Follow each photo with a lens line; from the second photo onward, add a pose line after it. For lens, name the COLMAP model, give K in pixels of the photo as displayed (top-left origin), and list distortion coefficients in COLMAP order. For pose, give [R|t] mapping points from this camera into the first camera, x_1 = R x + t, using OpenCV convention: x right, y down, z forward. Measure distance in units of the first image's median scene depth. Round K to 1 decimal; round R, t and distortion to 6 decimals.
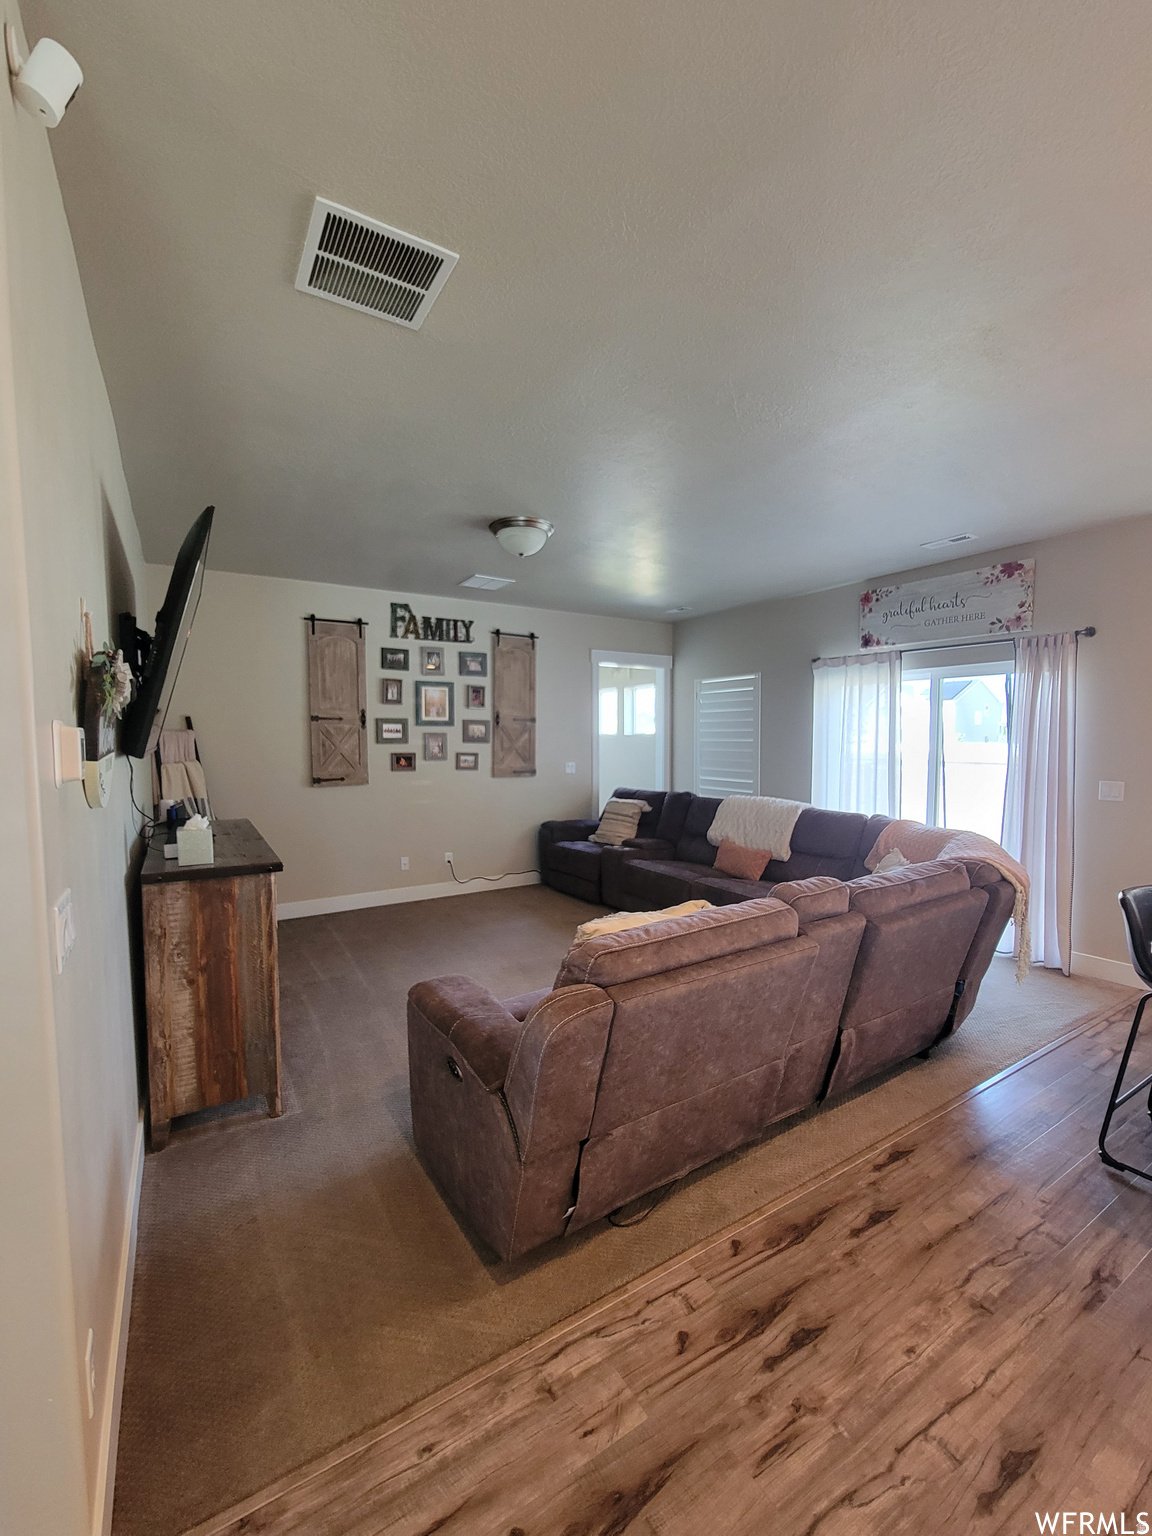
lens RADIAL K [[630.4, 0, 569.2], [0, 630.4, 771.4], [0, 0, 1]] dist [-0.002713, -0.000321]
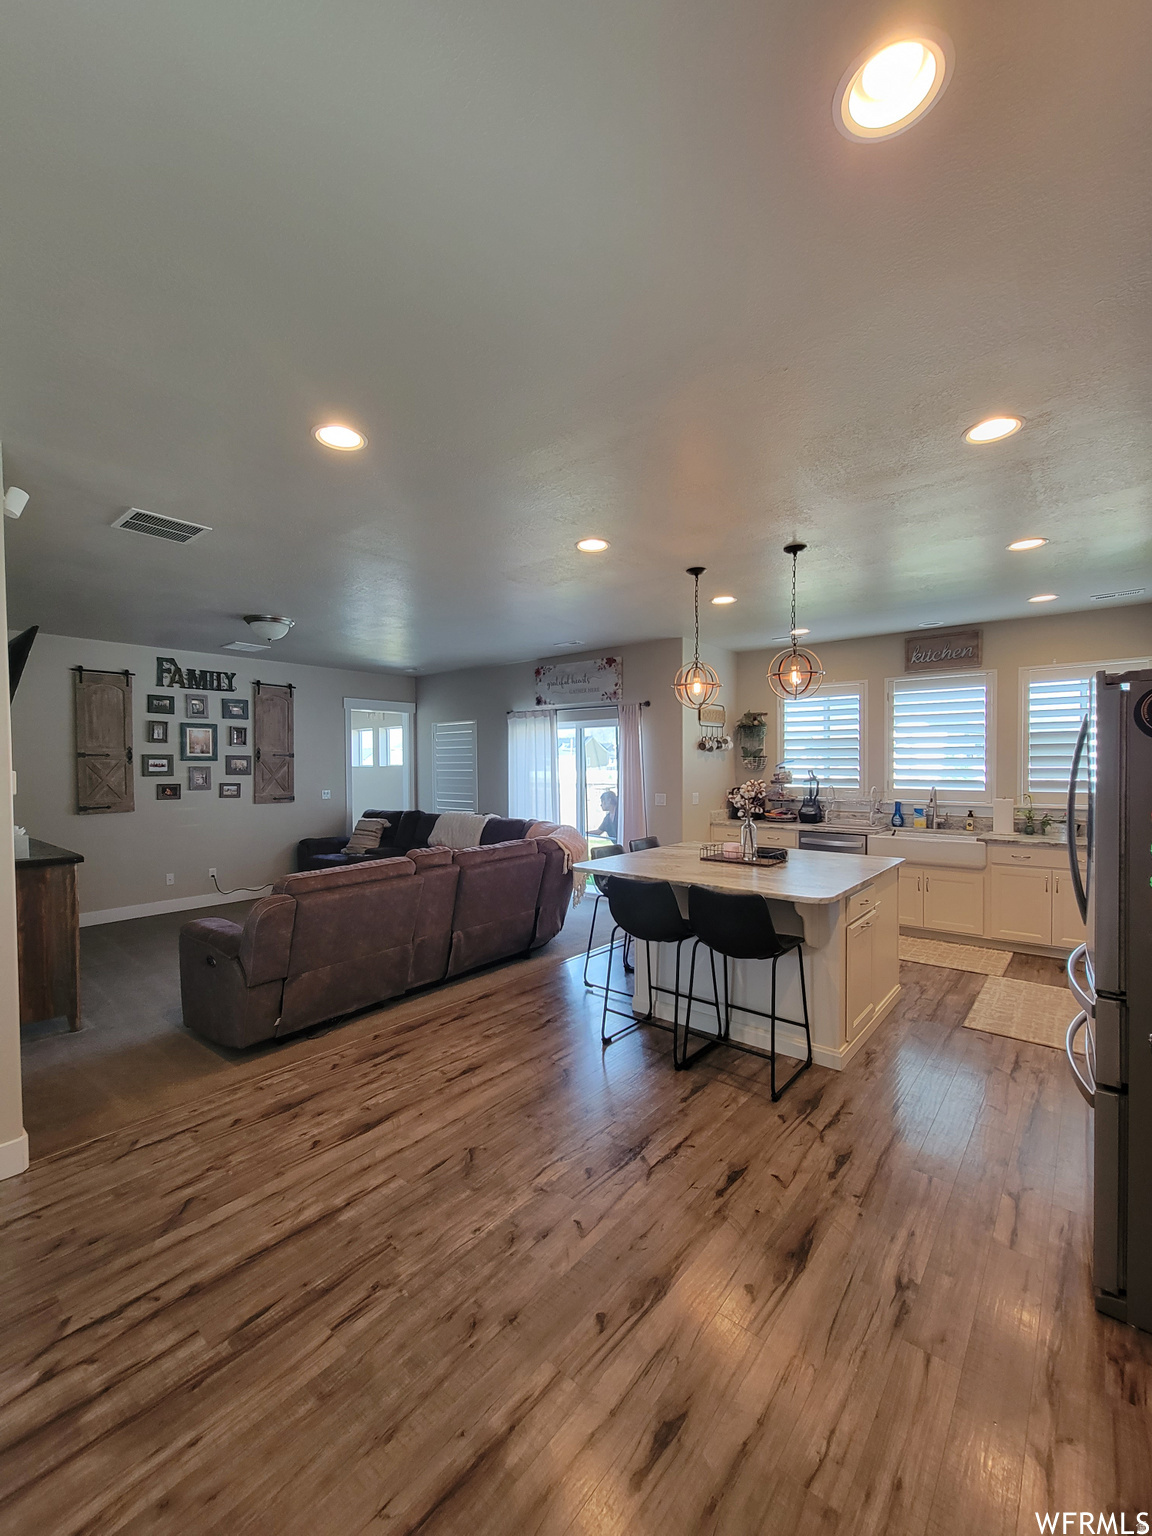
lens RADIAL K [[630.4, 0, 569.2], [0, 630.4, 771.4], [0, 0, 1]] dist [-0.002713, -0.000321]
pose [[0.949083, -0.009512, 0.314881, 0.076642], [0.024078, 0.998810, -0.042403, 0.014974], [-0.314104, 0.047826, 0.948183, -0.351824]]
